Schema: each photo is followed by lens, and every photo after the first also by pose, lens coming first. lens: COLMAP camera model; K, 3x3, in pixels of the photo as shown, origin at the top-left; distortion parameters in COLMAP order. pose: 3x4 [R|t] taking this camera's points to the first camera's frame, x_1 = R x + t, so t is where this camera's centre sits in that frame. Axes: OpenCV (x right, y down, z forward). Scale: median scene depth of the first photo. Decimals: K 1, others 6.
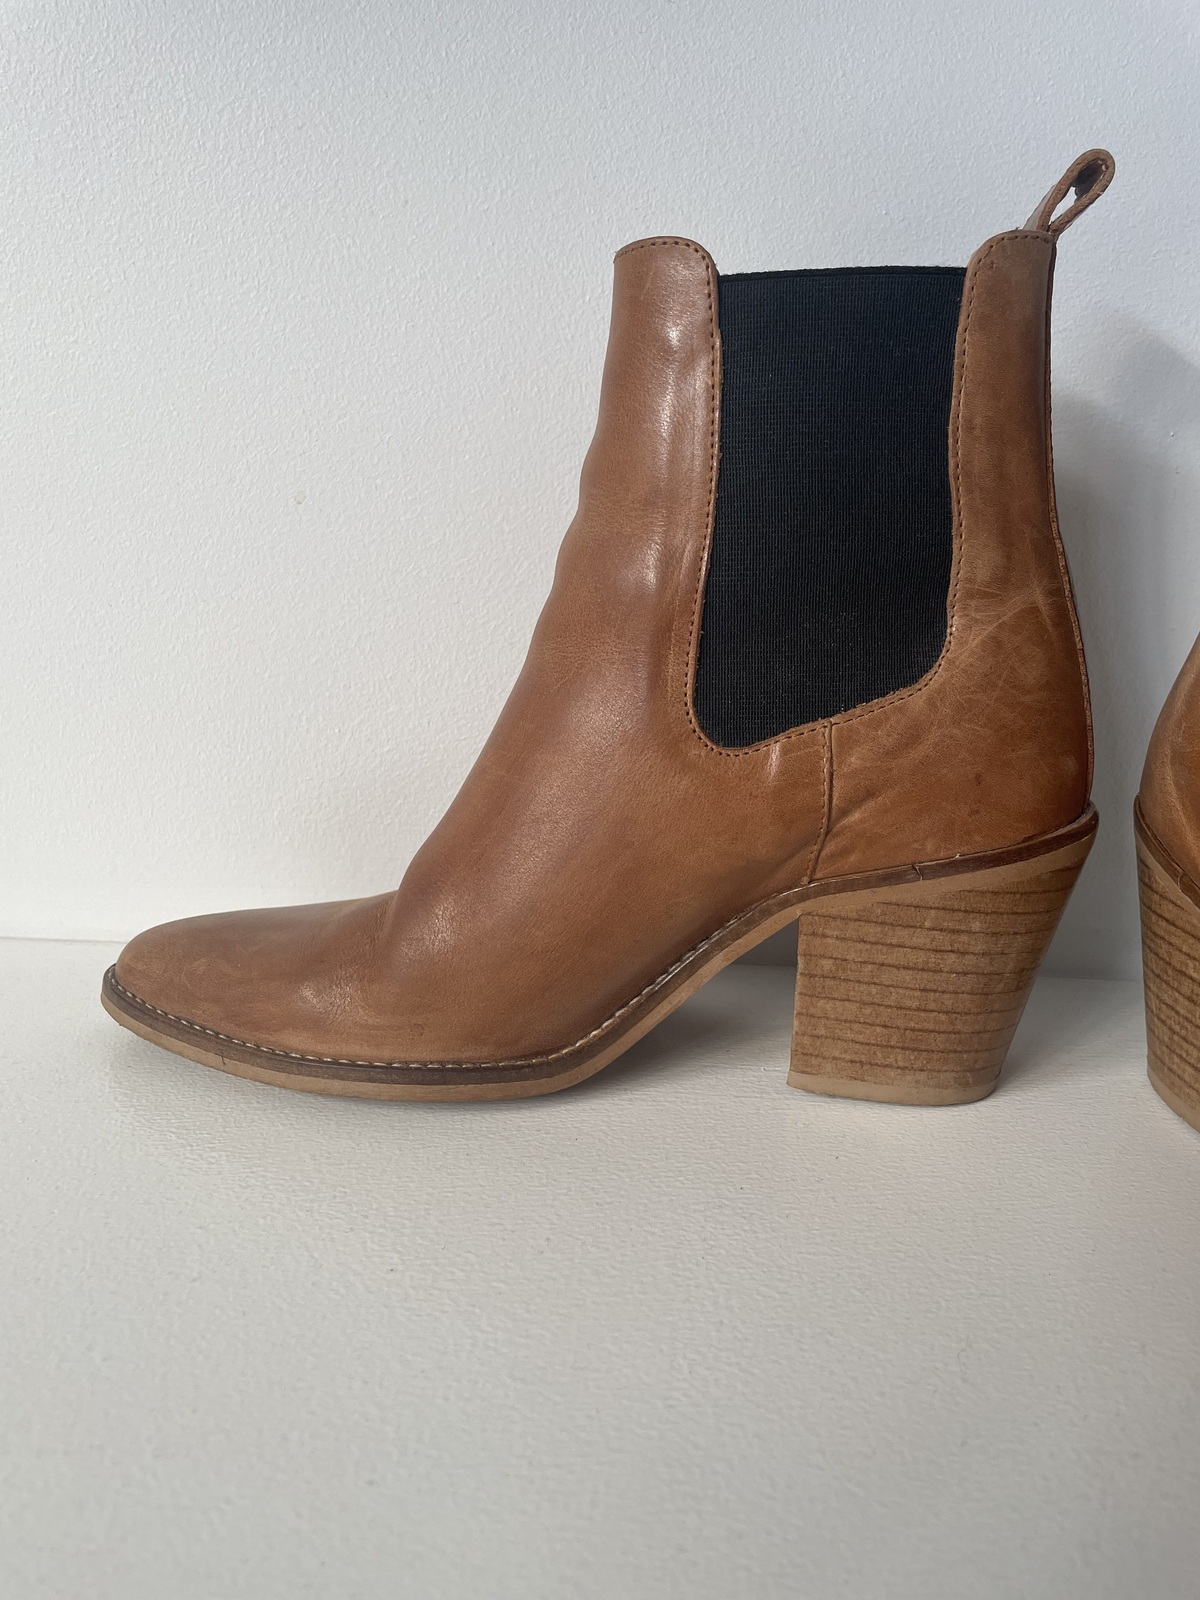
lens RADIAL K [[1222.2, 0, 600.0], [0, 1222.2, 800.0], [0, 0, 1]] dist [0.076105, -0.109937]
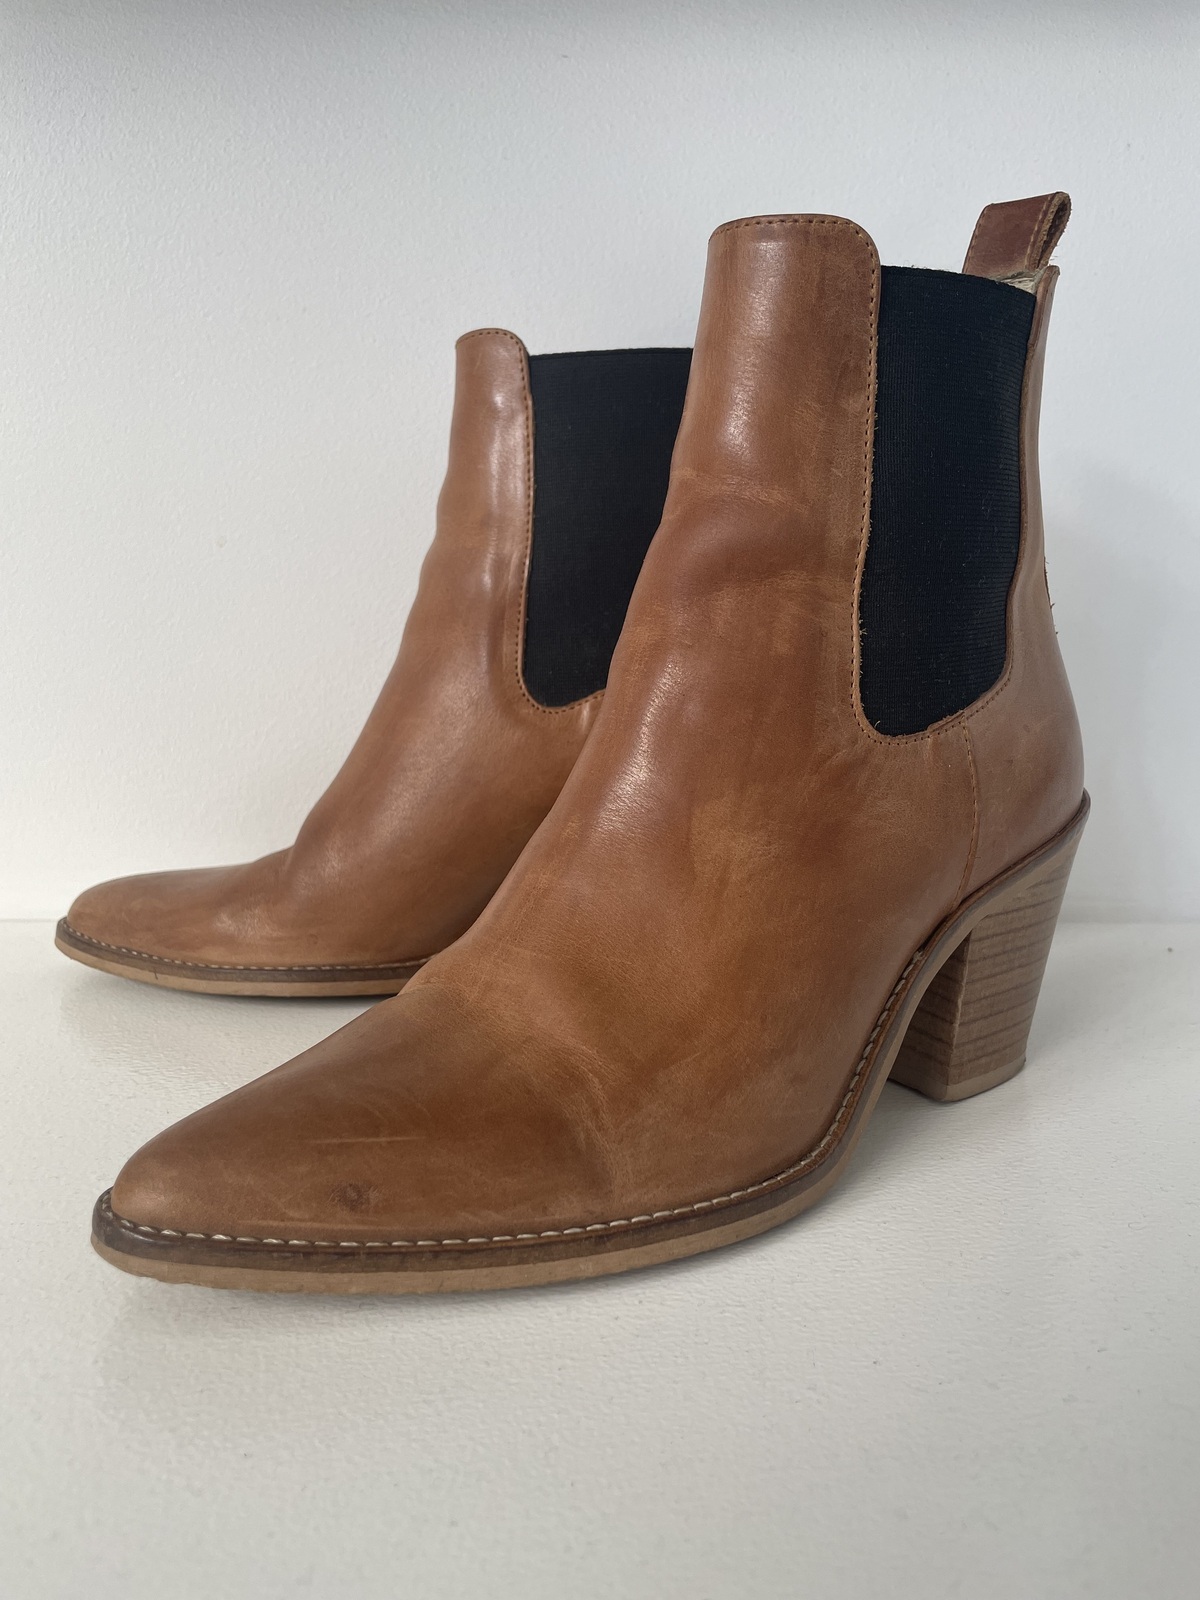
lens RADIAL K [[1222.2, 0, 600.0], [0, 1222.2, 800.0], [0, 0, 1]] dist [0.076105, -0.109937]
pose [[0.998894, -0.025014, 0.039804, 0.102644], [0.028357, 0.995910, -0.085786, 0.167491], [-0.037496, 0.086820, 0.995518, -0.285483]]
